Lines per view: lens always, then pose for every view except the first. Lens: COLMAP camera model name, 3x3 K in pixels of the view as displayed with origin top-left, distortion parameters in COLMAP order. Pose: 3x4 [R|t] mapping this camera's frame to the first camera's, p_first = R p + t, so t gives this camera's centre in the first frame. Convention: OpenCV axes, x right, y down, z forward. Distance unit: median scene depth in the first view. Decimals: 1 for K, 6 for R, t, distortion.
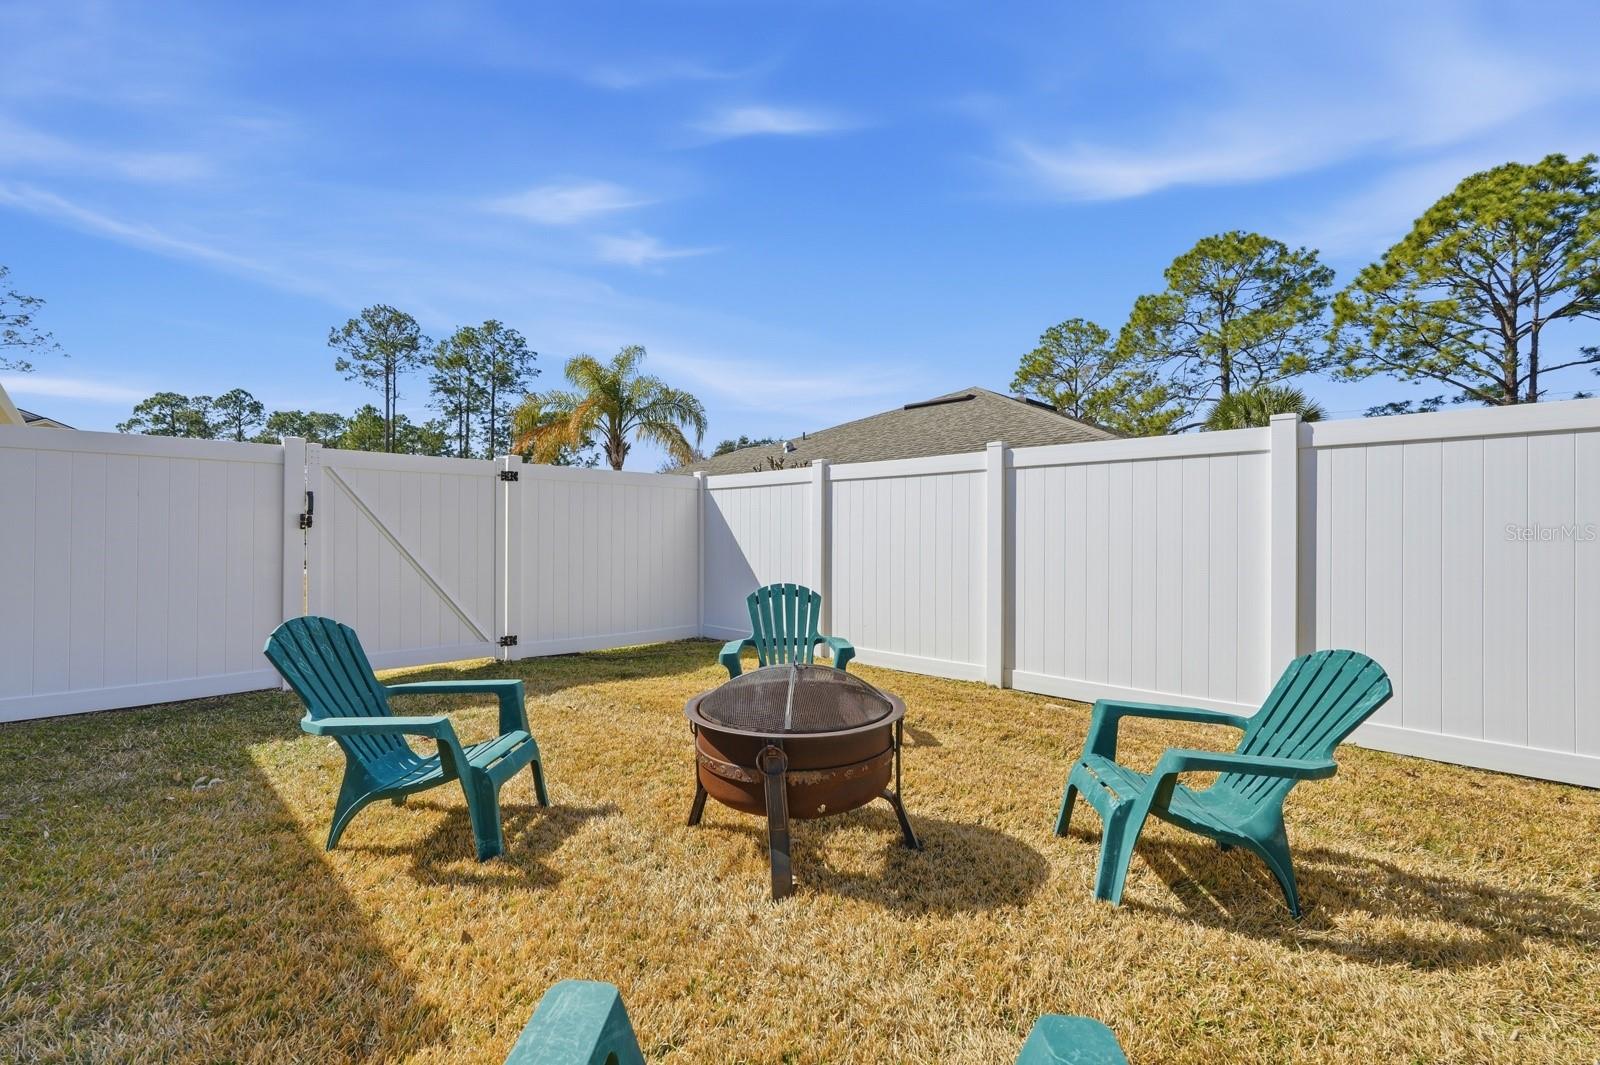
lens RADIAL K [[711.8, 0, 801.6], [0, 711.8, 533.5], [0, 0, 1]] dist [-0.011070, 0.004135]
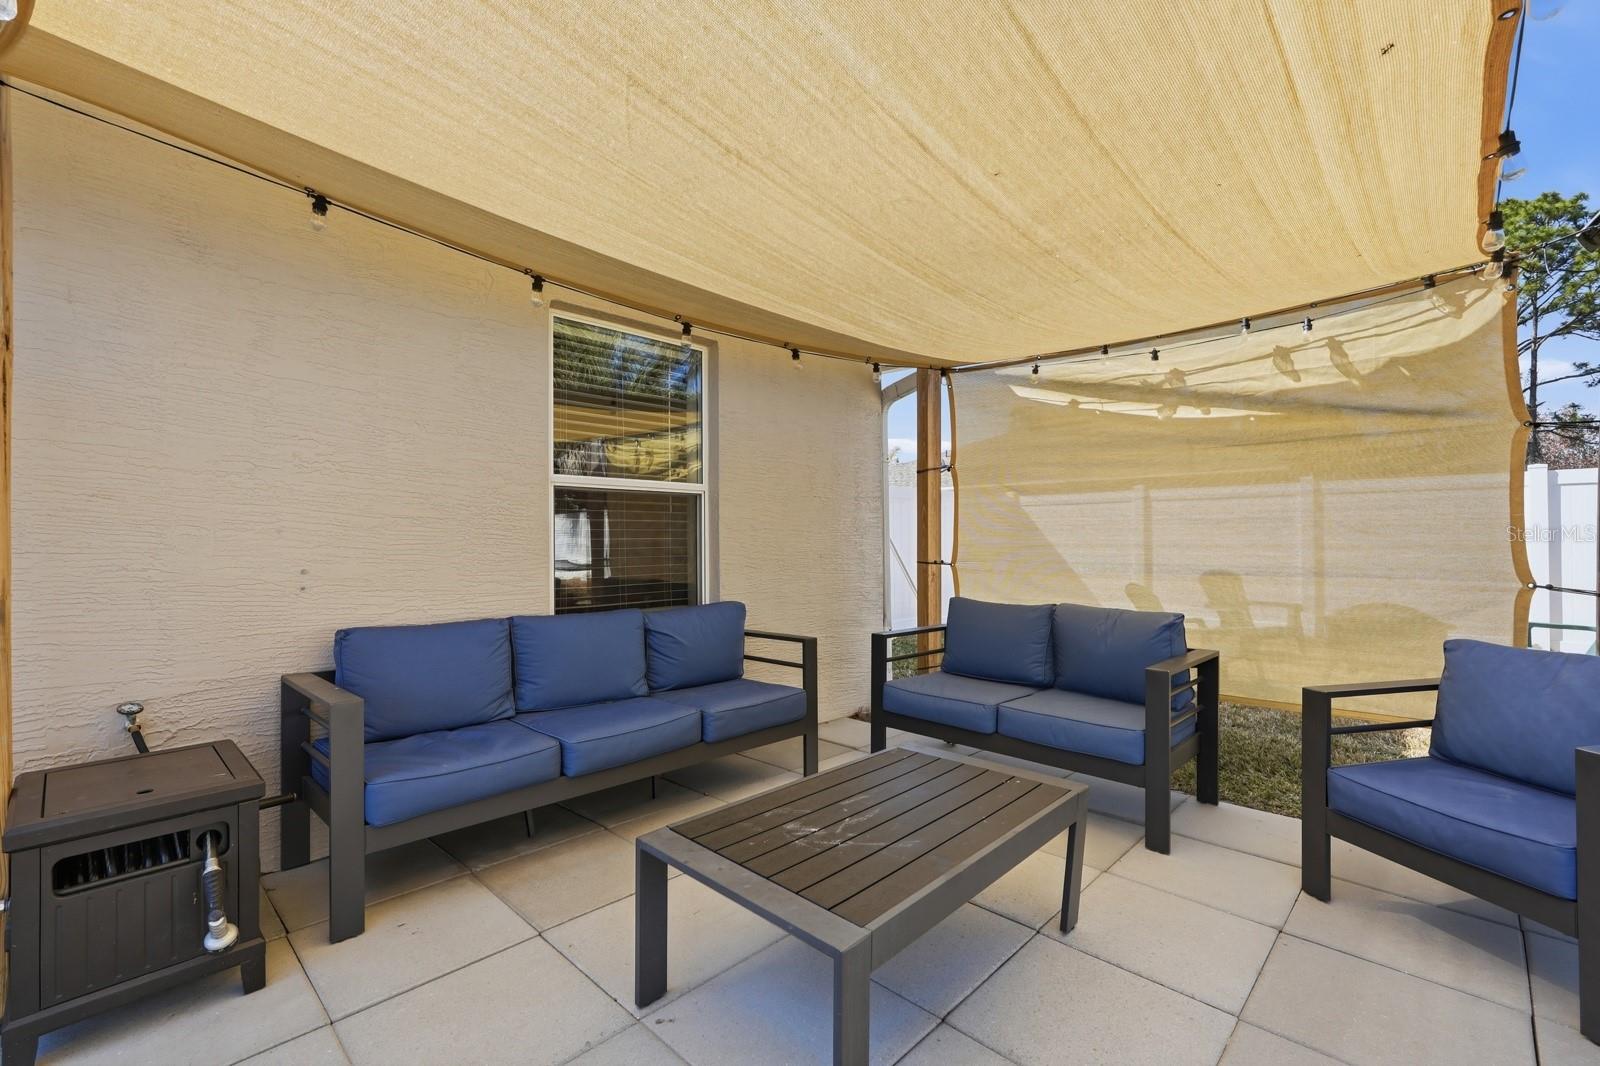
lens RADIAL K [[711.8, 0, 796.5], [0, 711.8, 534.7], [0, 0, 1]] dist [-0.011070, 0.004135]
pose [[0.999671, -0.012080, 0.022642, -0.161371], [0.012142, 0.999923, -0.002625, -0.002282], [-0.022608, 0.002899, 0.999740, -0.093622]]
